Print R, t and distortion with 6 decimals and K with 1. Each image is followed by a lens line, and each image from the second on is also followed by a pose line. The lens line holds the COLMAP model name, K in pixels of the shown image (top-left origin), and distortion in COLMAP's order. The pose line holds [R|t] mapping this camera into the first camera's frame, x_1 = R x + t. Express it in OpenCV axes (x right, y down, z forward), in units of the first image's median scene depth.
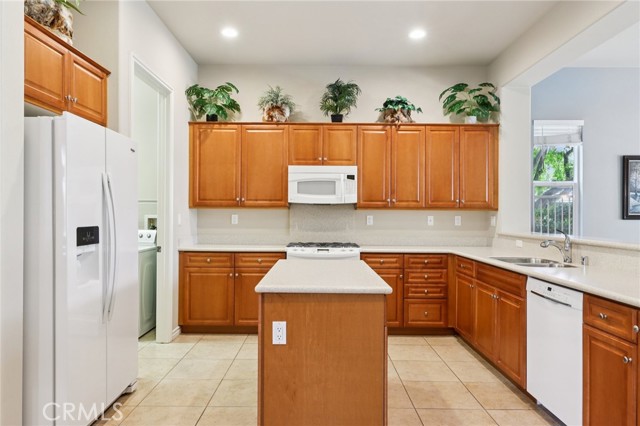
lens RADIAL K [[424.8, 0, 318.7], [0, 424.8, 215.1], [0, 0, 1]] dist [0.009815, 0.001943]
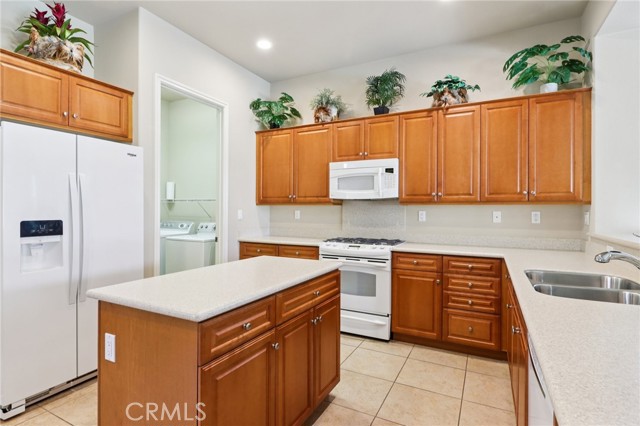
lens RADIAL K [[328.2, 0, 318.6], [0, 328.2, 210.3], [0, 0, 1]] dist [0.001320, -0.000968]
pose [[0.887556, -0.003059, -0.460689, 0.266149], [0.001339, 0.999991, -0.004061, 0.002188], [0.460697, 0.002988, 0.887552, 0.276205]]
